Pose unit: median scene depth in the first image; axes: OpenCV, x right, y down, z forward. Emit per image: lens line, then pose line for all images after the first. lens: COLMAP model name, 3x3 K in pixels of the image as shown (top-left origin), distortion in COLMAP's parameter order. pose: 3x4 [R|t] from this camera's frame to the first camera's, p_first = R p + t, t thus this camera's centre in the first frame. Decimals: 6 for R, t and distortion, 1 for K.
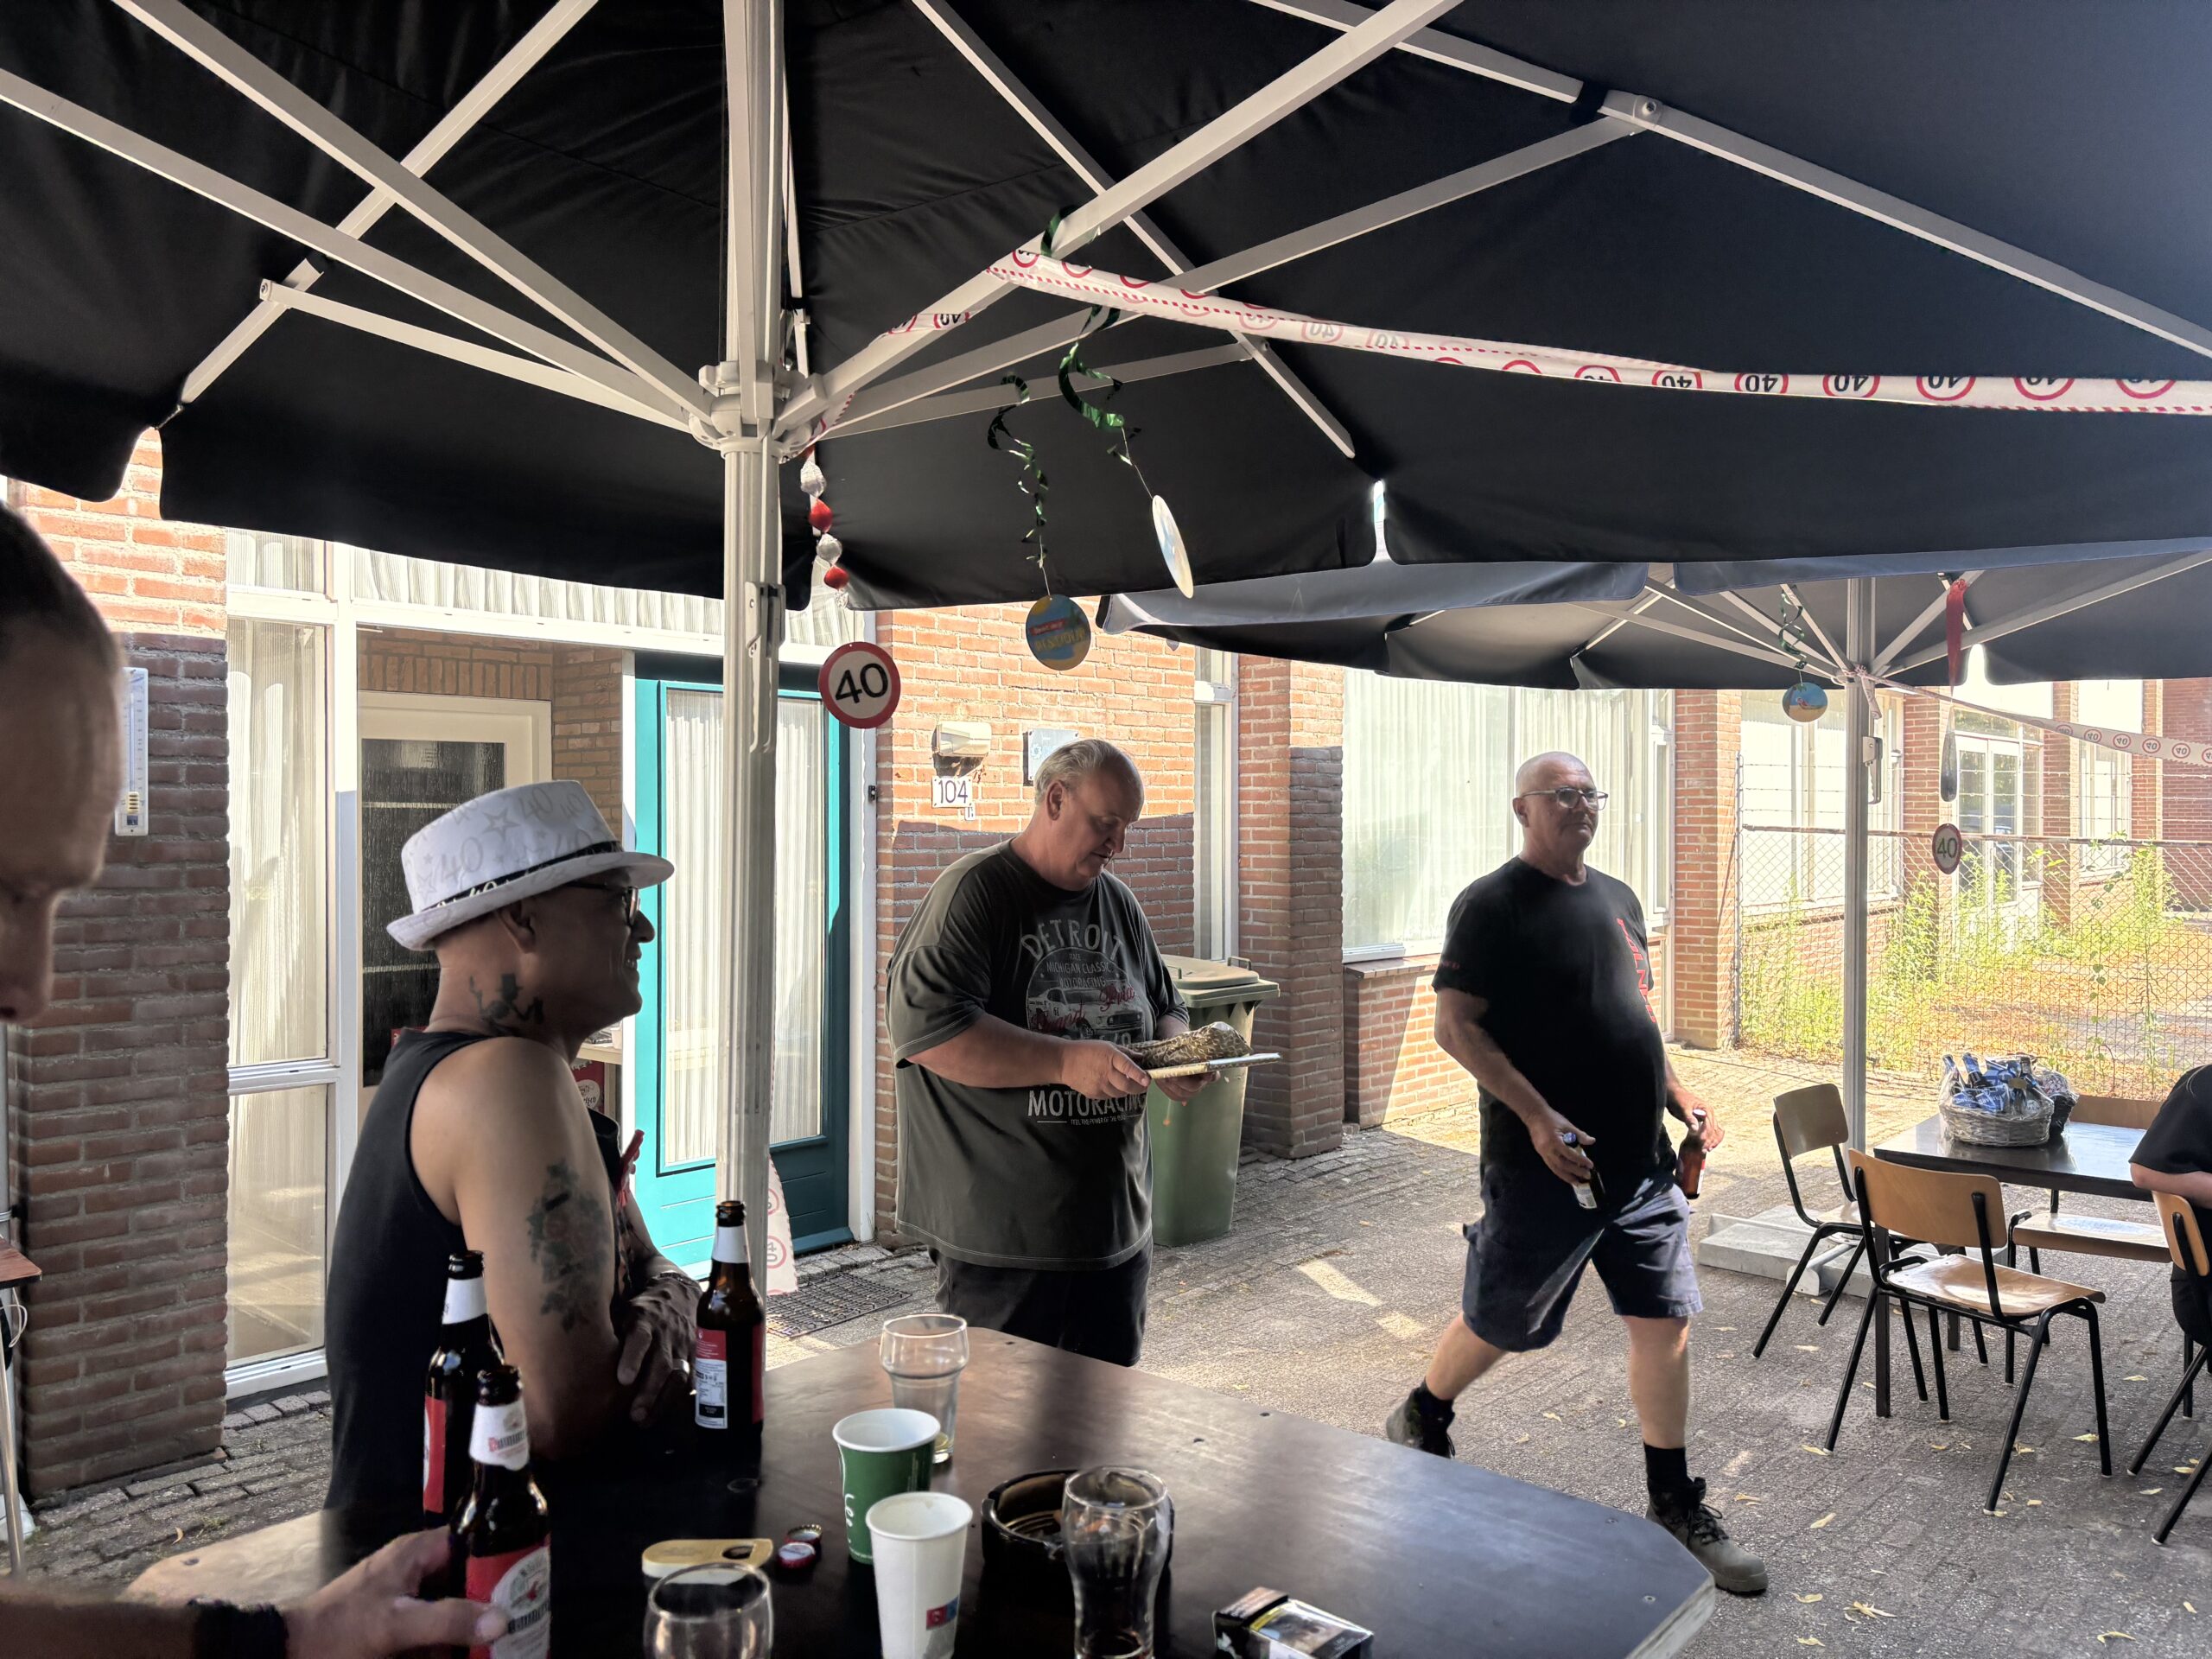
lens RADIAL K [[1664.1, 0, 1101.8], [0, 1664.1, 832.3], [0, 0, 1]] dist [0.026045, -0.028266]
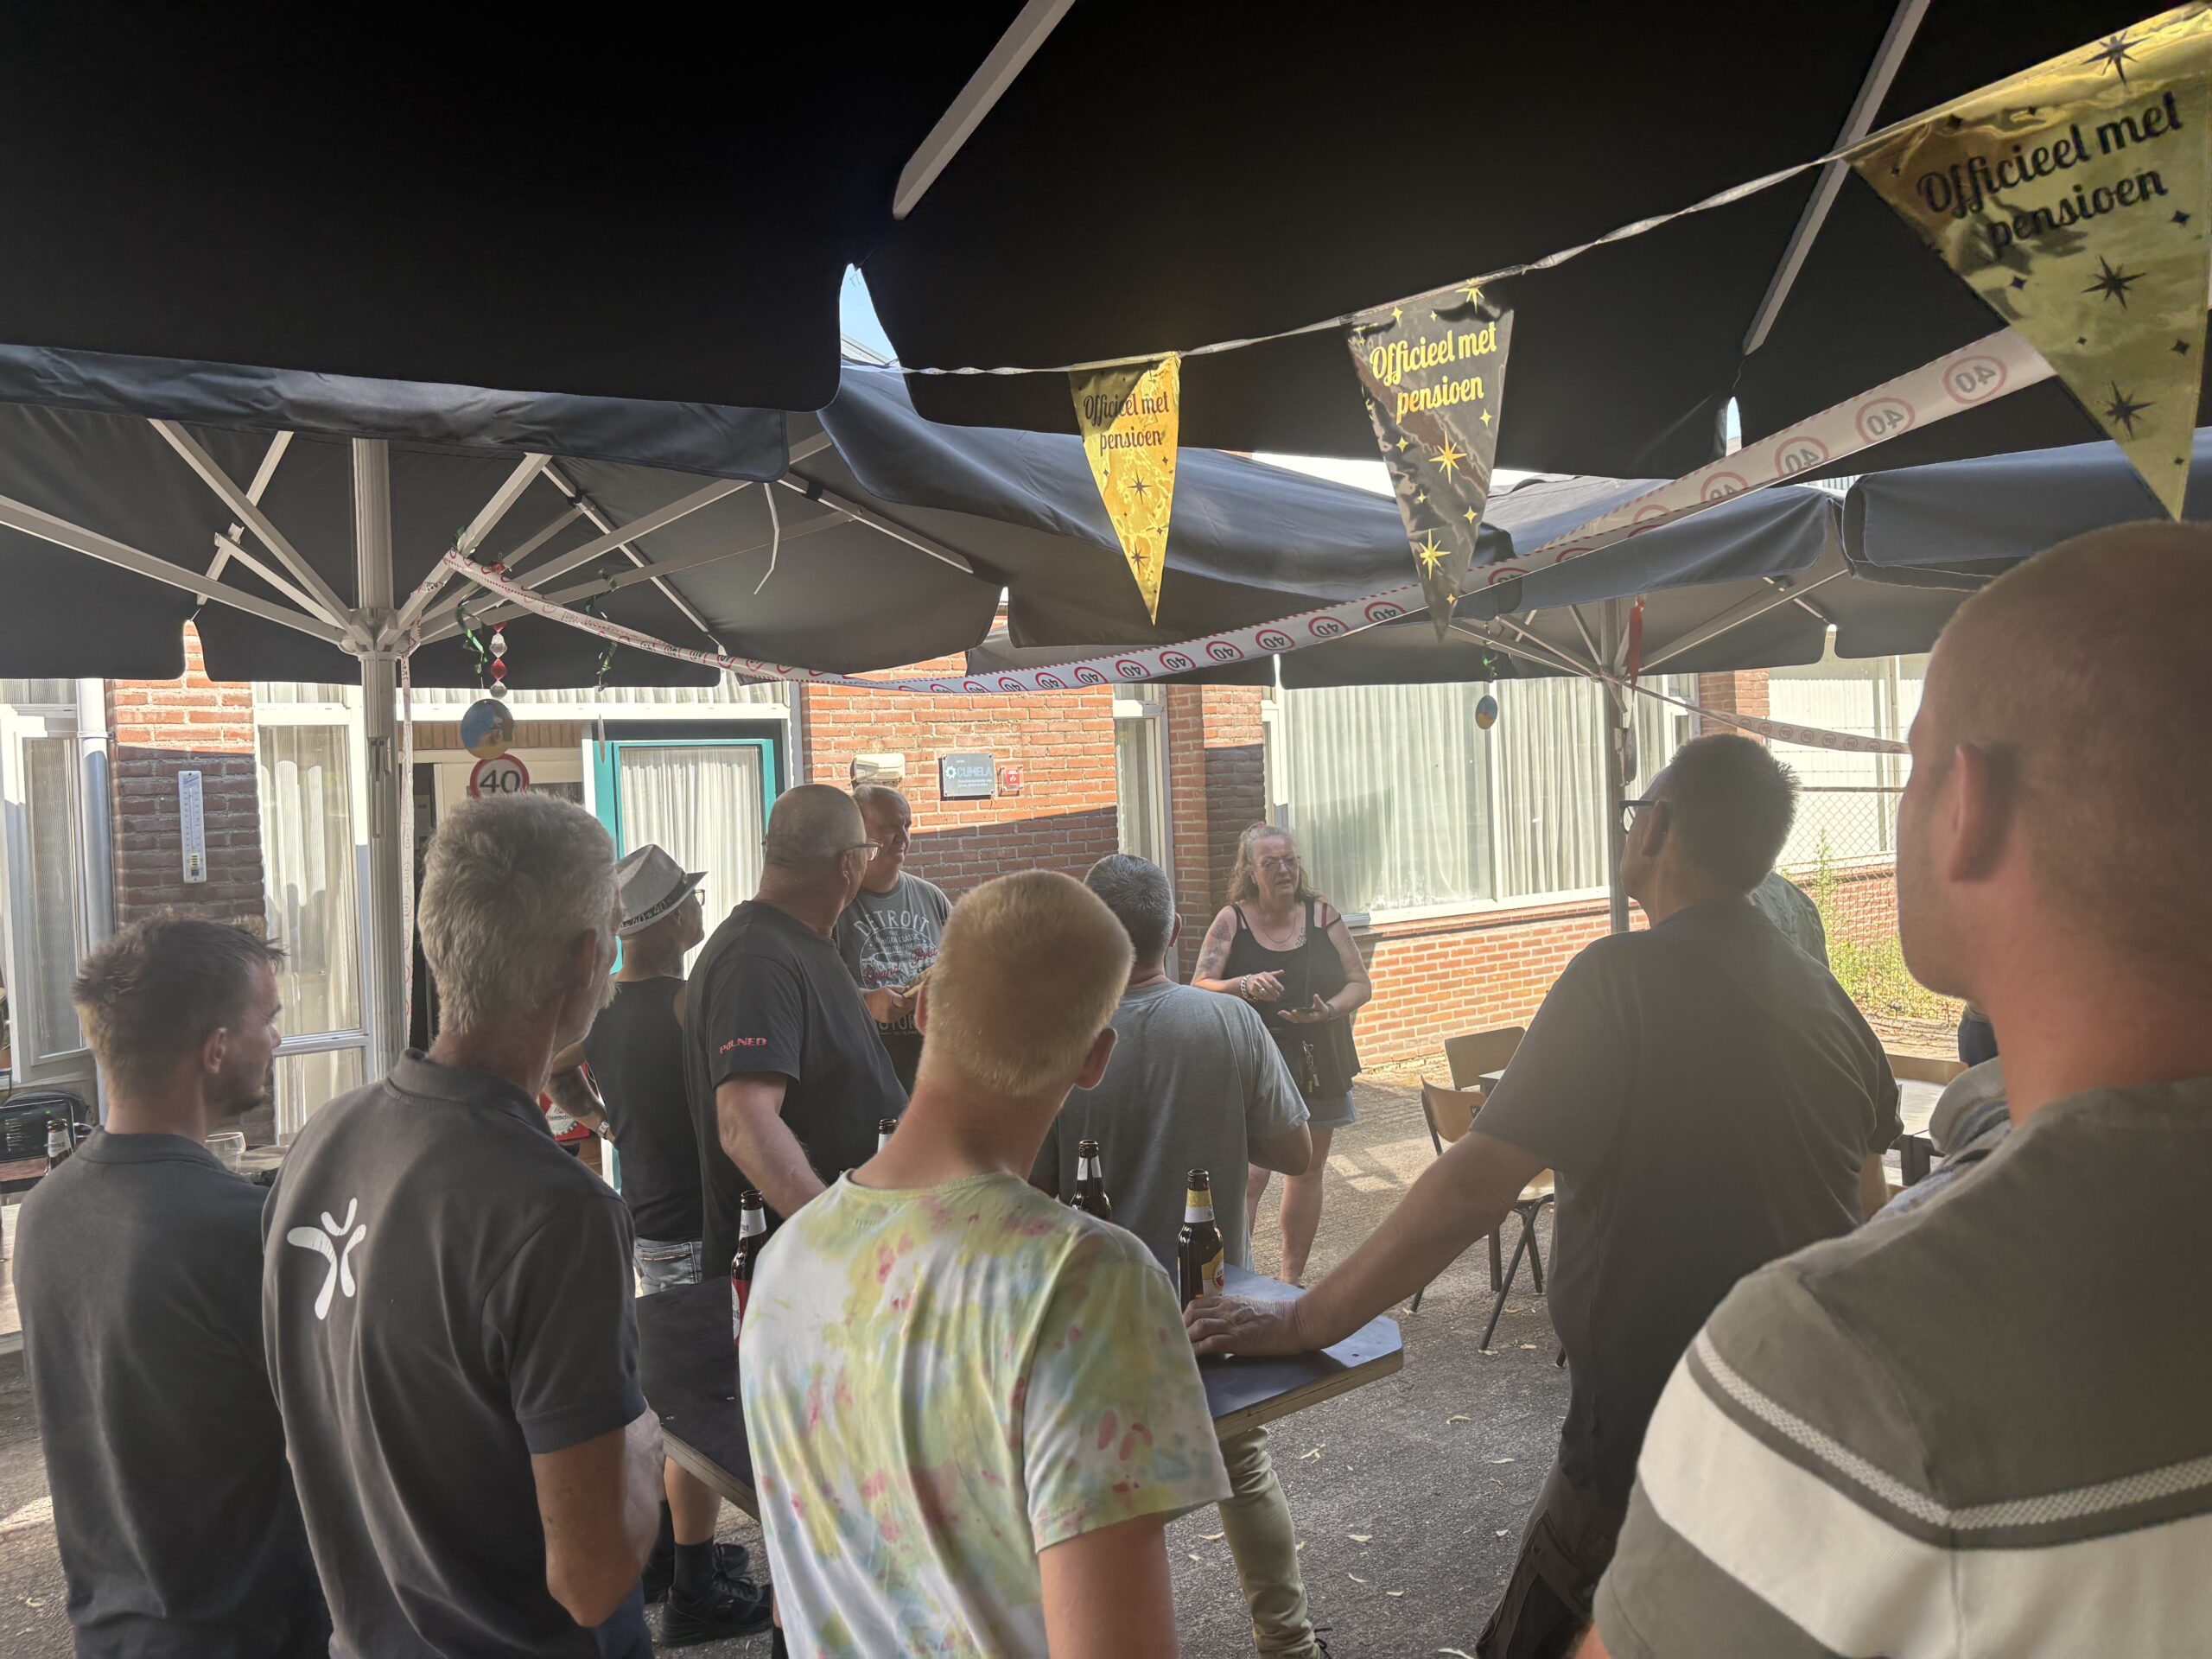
lens RADIAL K [[1664.1, 0, 1105.5], [0, 1664.1, 823.2], [0, 0, 1]] dist [0.026045, -0.028266]
pose [[0.980214, -0.042909, -0.193236, 0.374951], [0.045323, 0.998940, 0.008083, -0.018974], [0.192684, -0.016681, 0.981119, -0.232006]]
